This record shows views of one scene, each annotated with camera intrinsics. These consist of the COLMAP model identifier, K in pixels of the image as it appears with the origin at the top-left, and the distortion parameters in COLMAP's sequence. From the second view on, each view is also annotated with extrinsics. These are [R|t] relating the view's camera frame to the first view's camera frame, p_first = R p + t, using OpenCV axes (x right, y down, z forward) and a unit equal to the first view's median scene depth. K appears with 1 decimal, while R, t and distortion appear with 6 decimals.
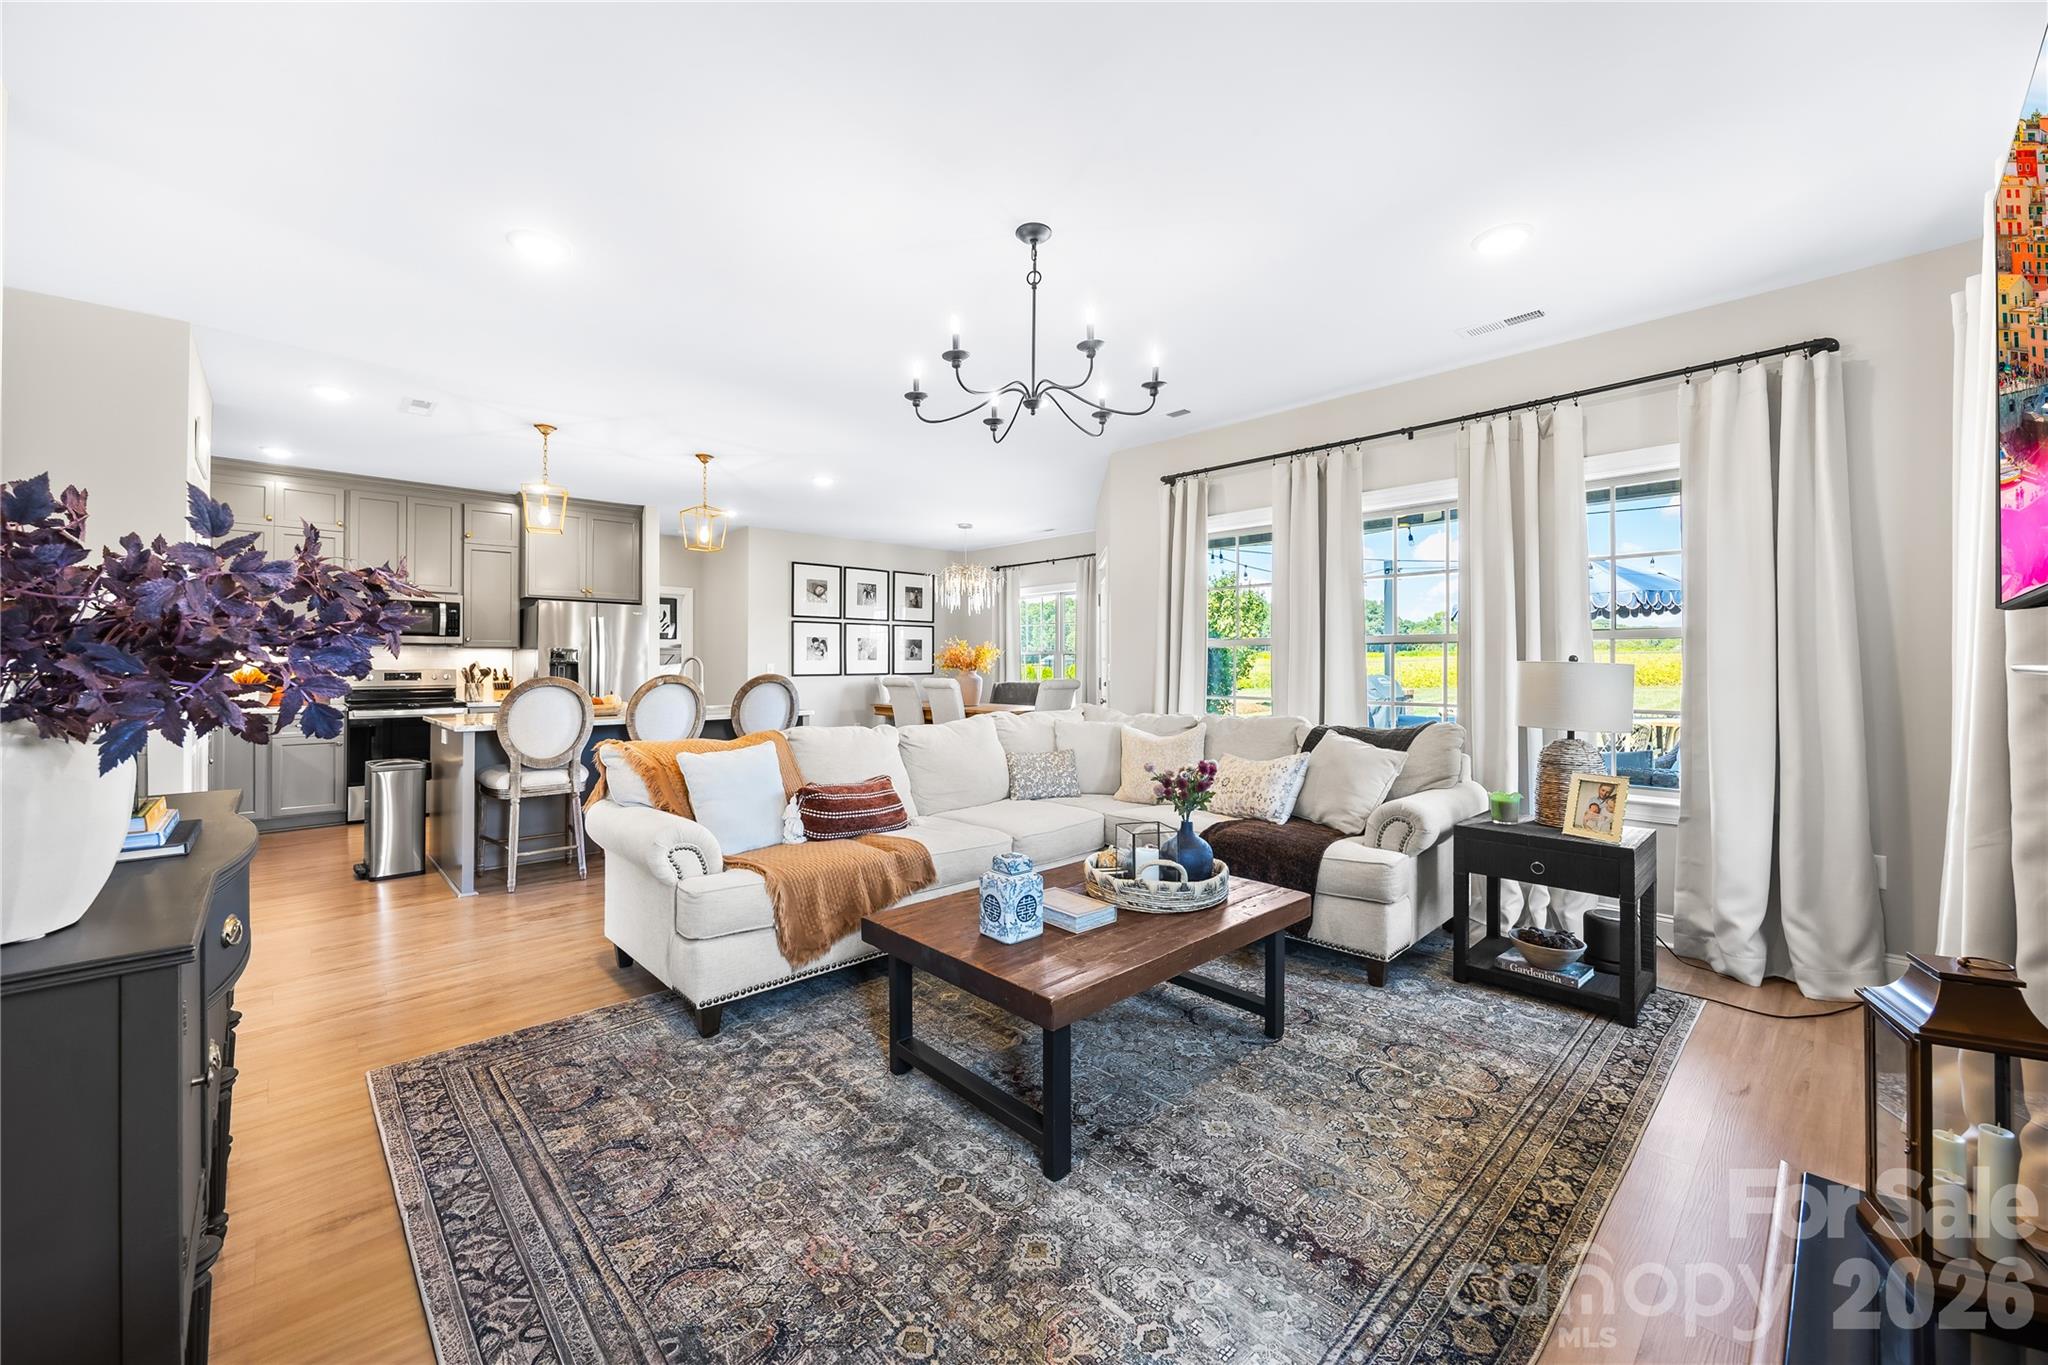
lens RADIAL K [[783.1, 0, 1024.0], [0, 783.1, 682.5], [0, 0, 1]] dist [-0.000283, 0.000184]
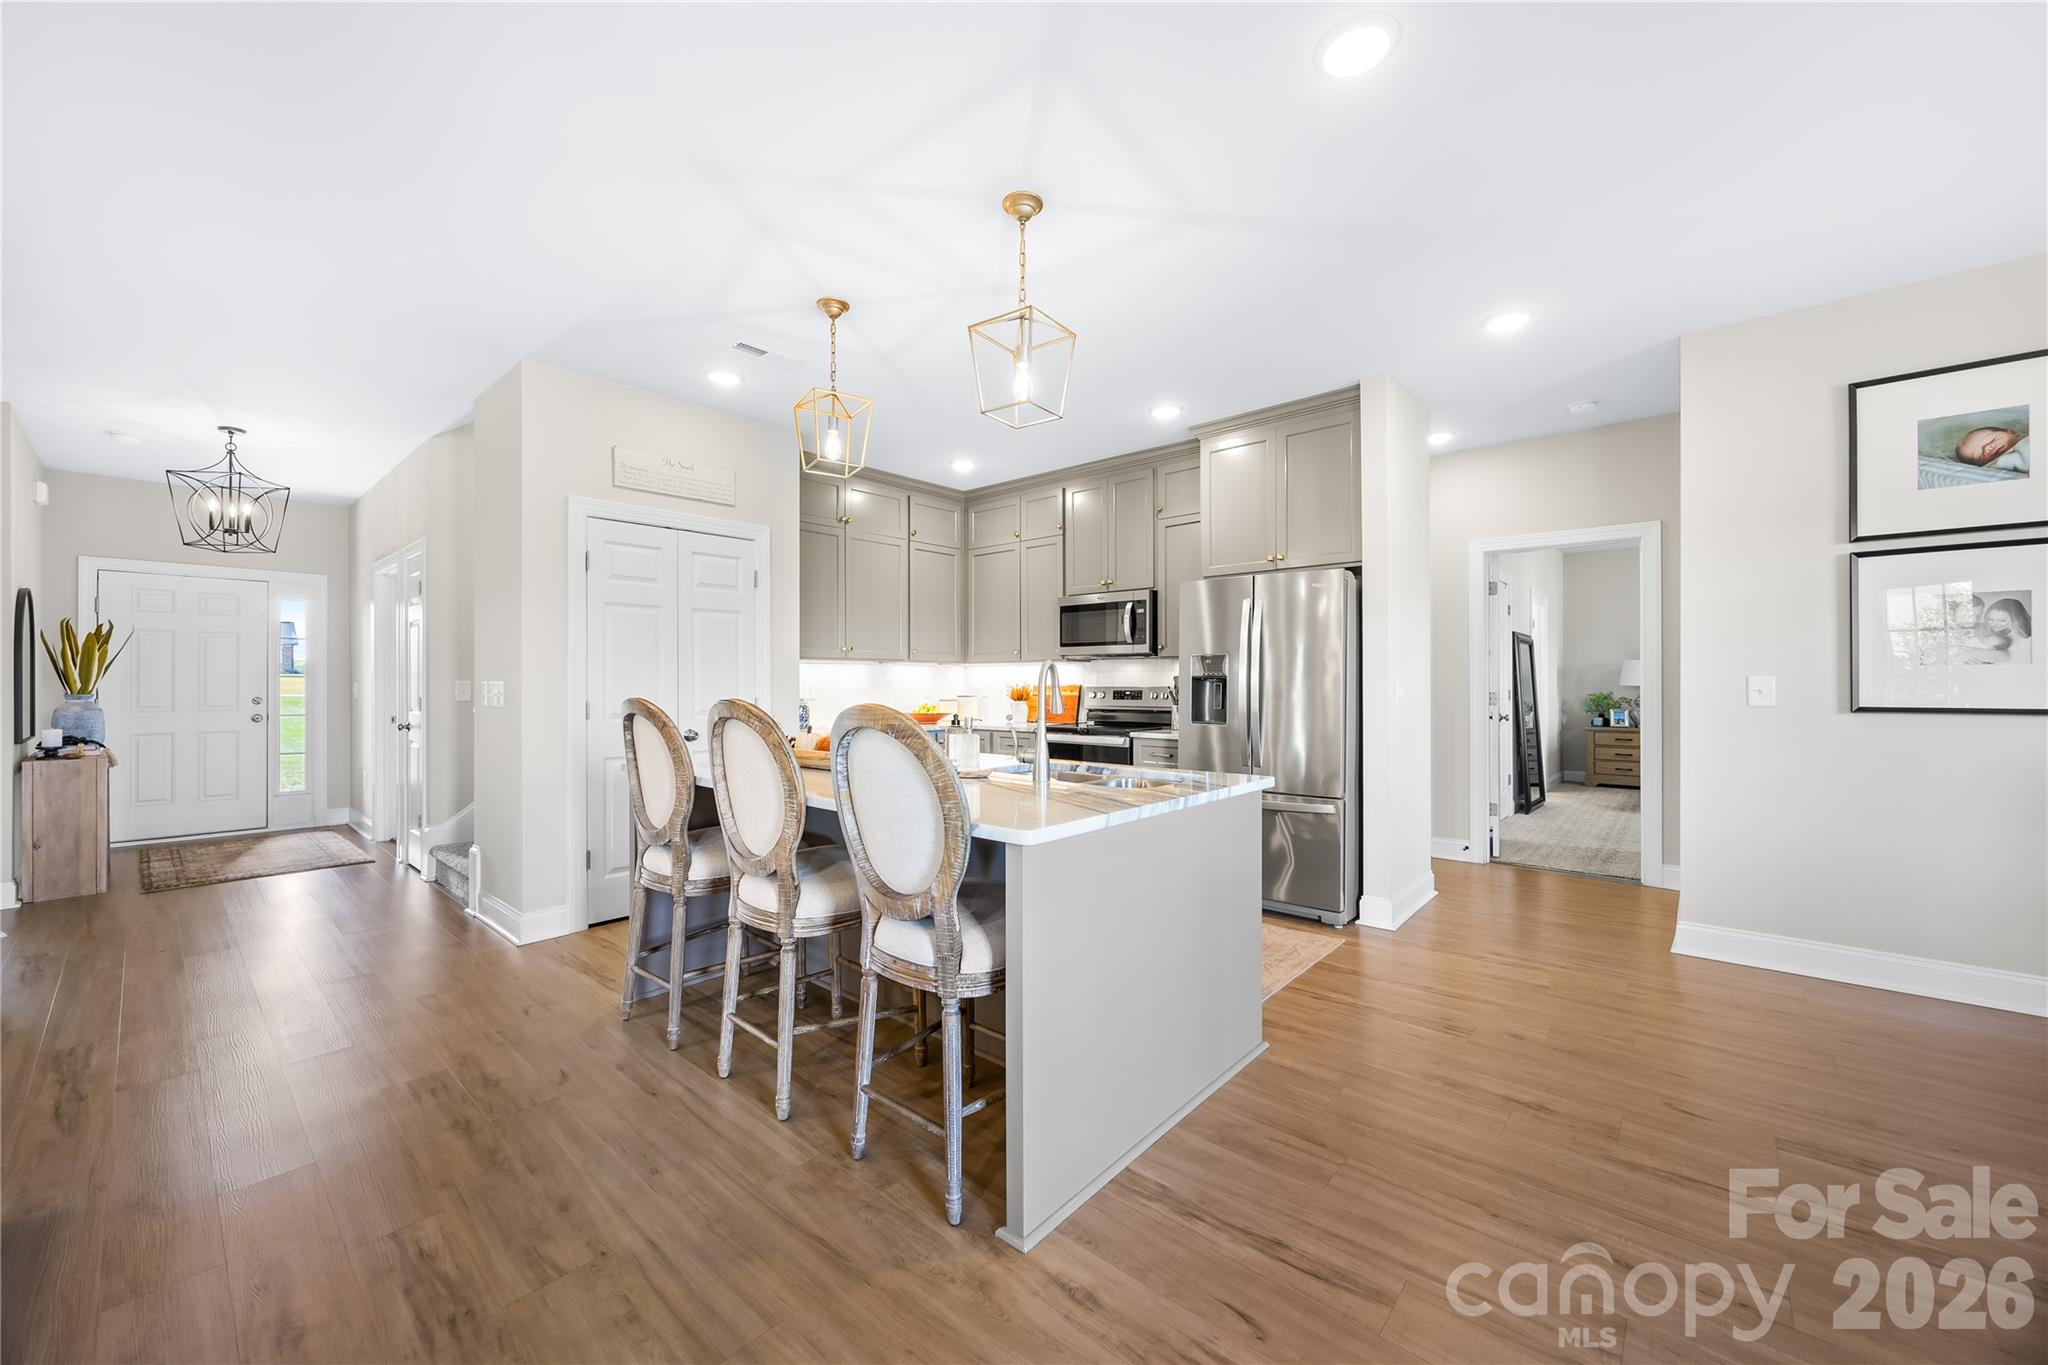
lens RADIAL K [[783.1, 0, 1024.0], [0, 783.1, 682.5], [0, 0, 1]] dist [-0.000283, 0.000184]
pose [[0.090361, -0.003901, -0.995901, 0.027127], [-0.023889, 0.999696, -0.006083, -0.011874], [0.995623, 0.024340, 0.090240, 0.727224]]
